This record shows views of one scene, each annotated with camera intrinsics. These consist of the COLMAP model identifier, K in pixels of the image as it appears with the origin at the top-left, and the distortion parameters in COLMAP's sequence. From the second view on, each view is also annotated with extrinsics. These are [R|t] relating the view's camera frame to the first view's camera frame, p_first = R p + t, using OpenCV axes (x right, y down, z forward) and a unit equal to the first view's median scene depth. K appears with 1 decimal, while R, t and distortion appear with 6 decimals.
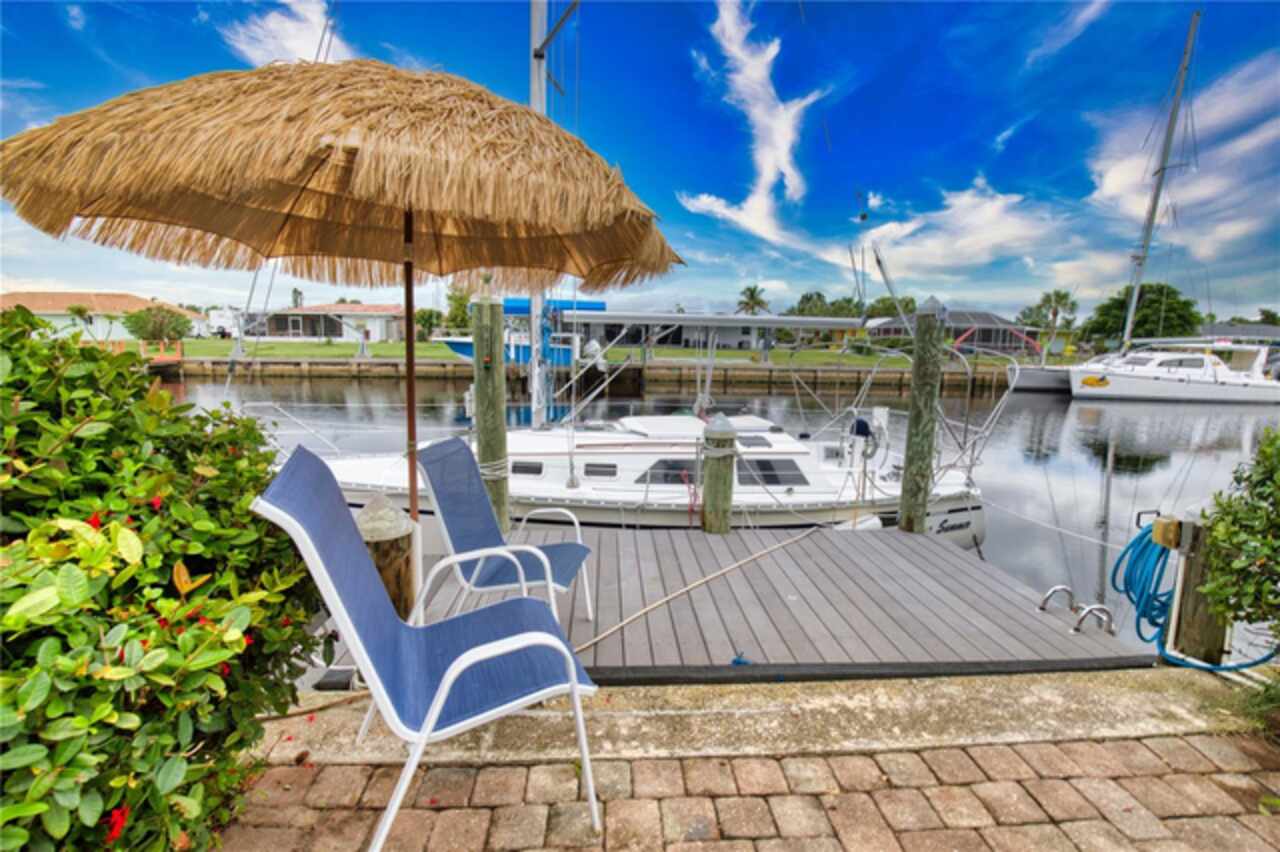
lens RADIAL K [[585.6, 0, 646.4], [0, 585.6, 430.0], [0, 0, 1]] dist [-0.036438, 0.008426]
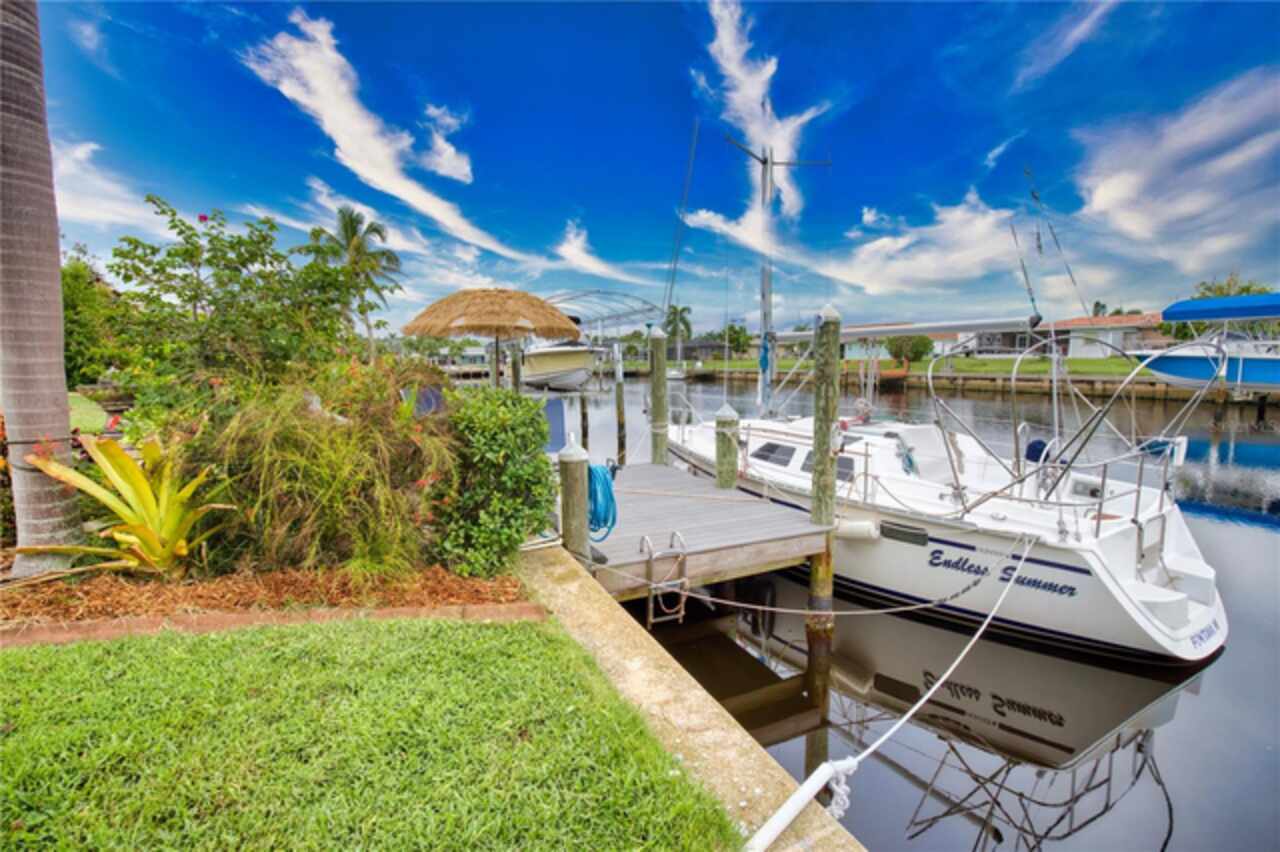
lens RADIAL K [[585.6, 0, 650.2], [0, 585.6, 430.5], [0, 0, 1]] dist [-0.036438, 0.008426]
pose [[0.353928, 0.089921, -0.930940, 0.170088], [-0.116790, 0.991826, 0.051401, -0.002115], [0.927952, 0.090532, 0.361537, 0.037859]]
